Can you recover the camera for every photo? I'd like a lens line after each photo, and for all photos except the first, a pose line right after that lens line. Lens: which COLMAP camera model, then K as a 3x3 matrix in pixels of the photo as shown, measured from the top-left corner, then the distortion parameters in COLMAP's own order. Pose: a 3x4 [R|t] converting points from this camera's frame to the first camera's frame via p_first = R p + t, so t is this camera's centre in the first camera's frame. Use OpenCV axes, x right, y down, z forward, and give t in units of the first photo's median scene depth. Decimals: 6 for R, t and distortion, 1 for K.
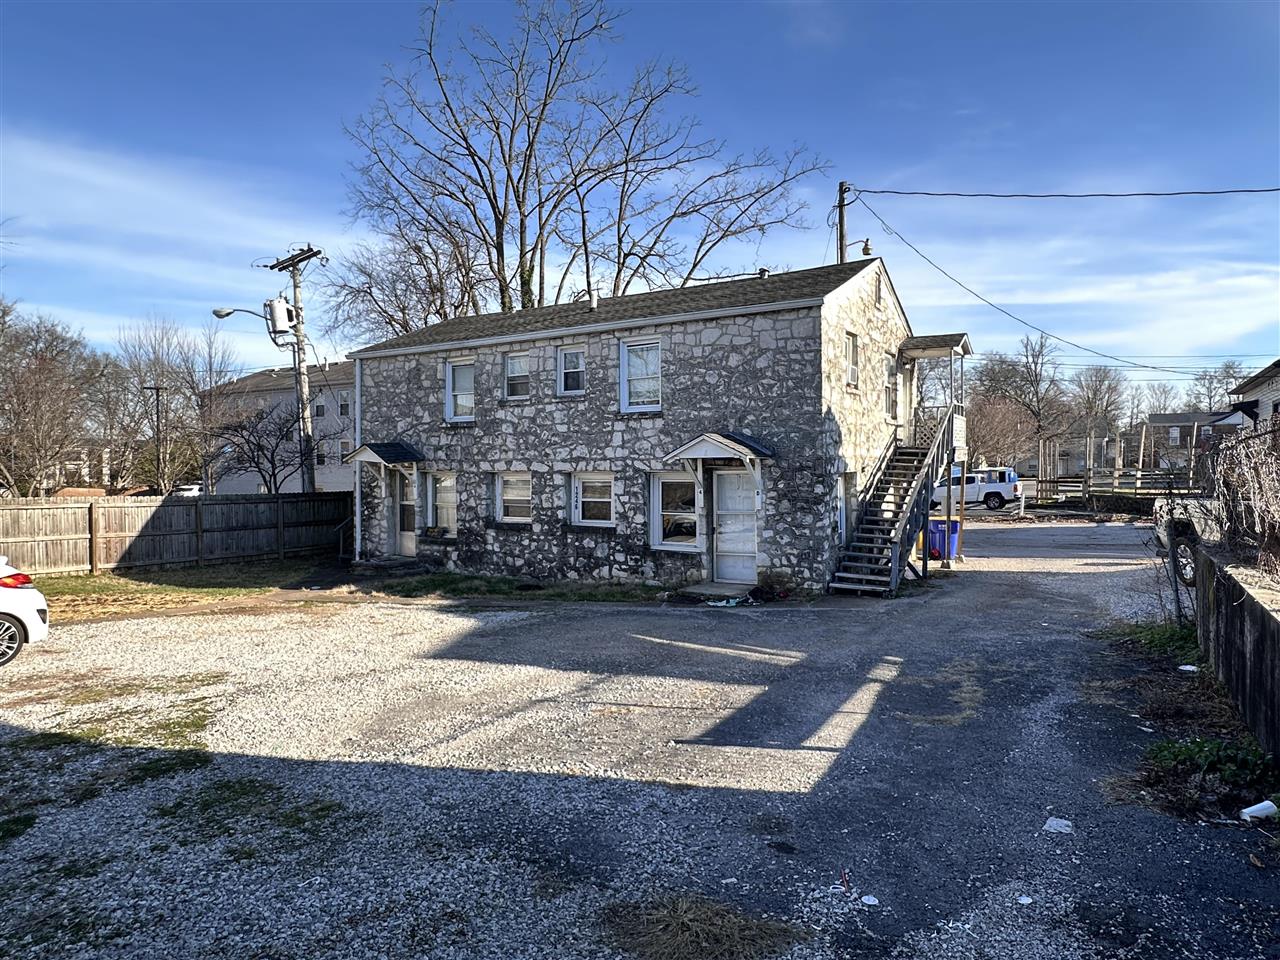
lens RADIAL K [[772.6, 0, 638.9], [0, 772.6, 486.1], [0, 0, 1]] dist [0.004492, 0.000036]
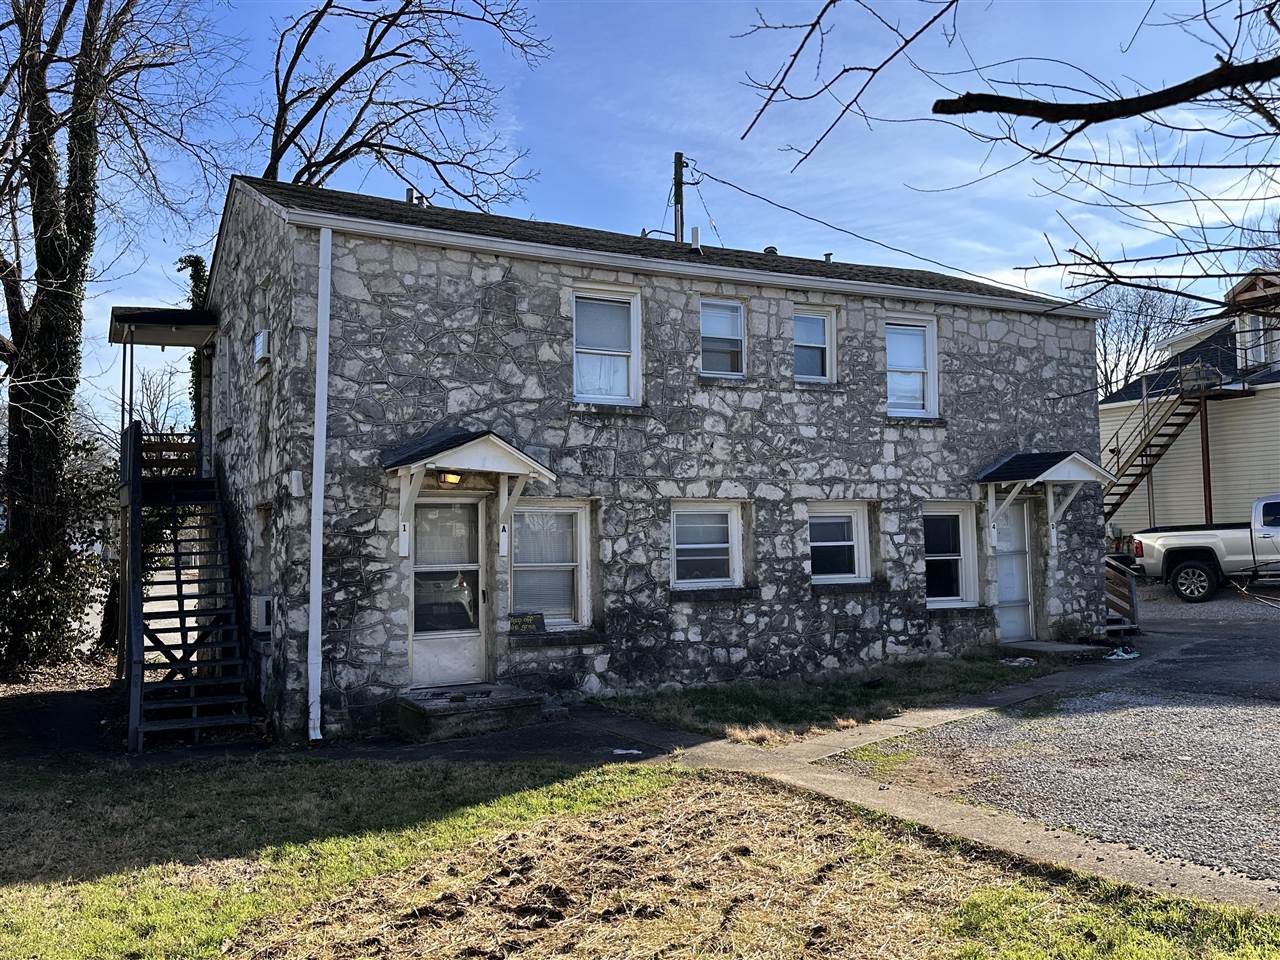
lens RADIAL K [[1074.3, 0, 640.0], [0, 1074.3, 480.0], [0, 0, 1]] dist [0.187231, -0.360188]
pose [[0.503021, 0.044714, 0.863117, -0.949959], [0.037081, 0.996625, -0.073241, 0.025394], [-0.863478, 0.068847, 0.499665, 0.685507]]
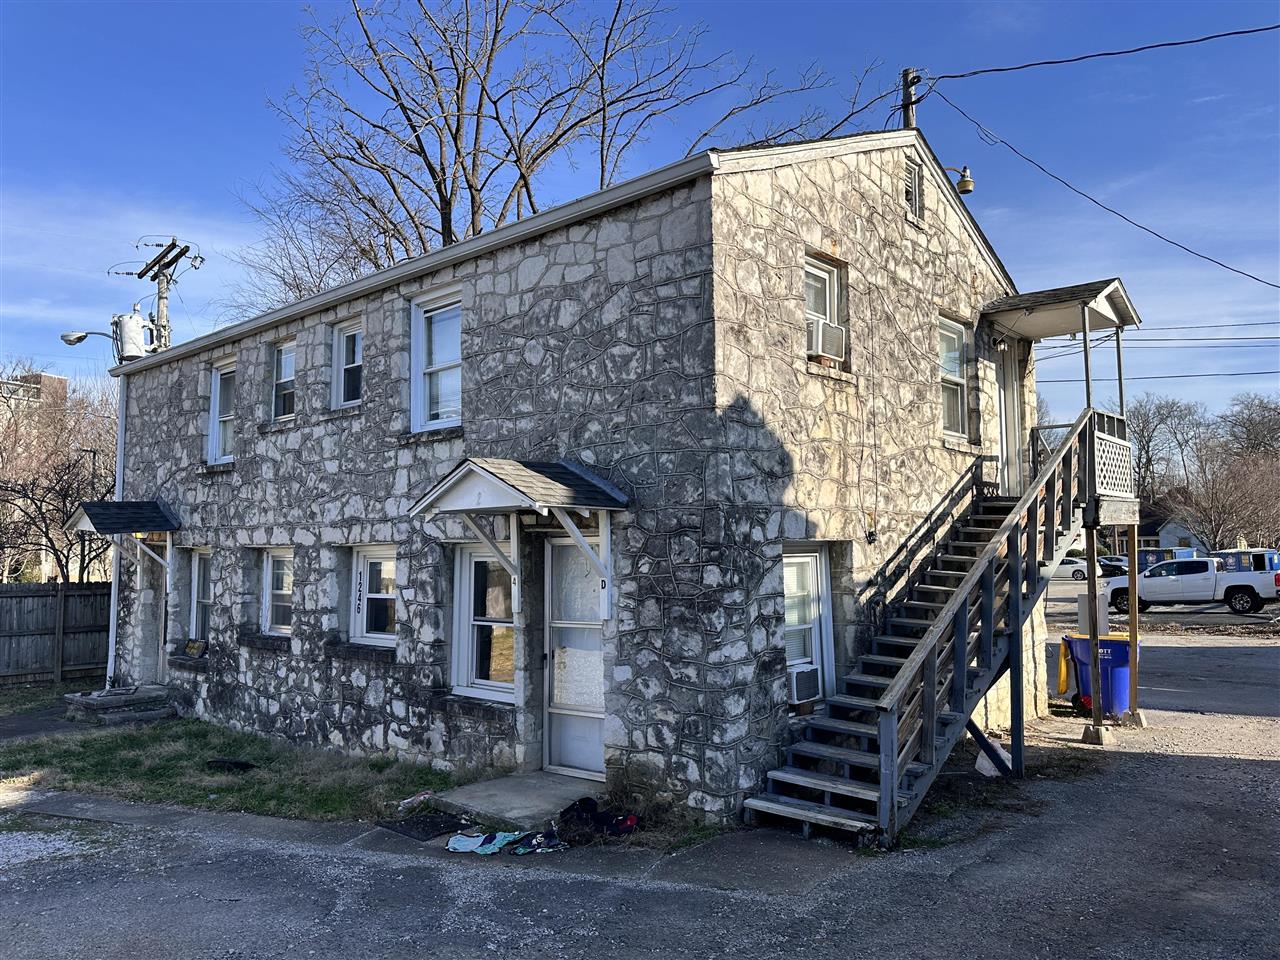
lens RADIAL K [[893.1, 0, 640.0], [0, 893.1, 480.0], [0, 0, 1]] dist [0.181128, -0.351409]
pose [[0.985460, -0.014179, -0.169316, 0.233769], [-0.003617, 0.994535, -0.104339, 0.002275], [0.169870, 0.103434, 0.980023, 0.400828]]
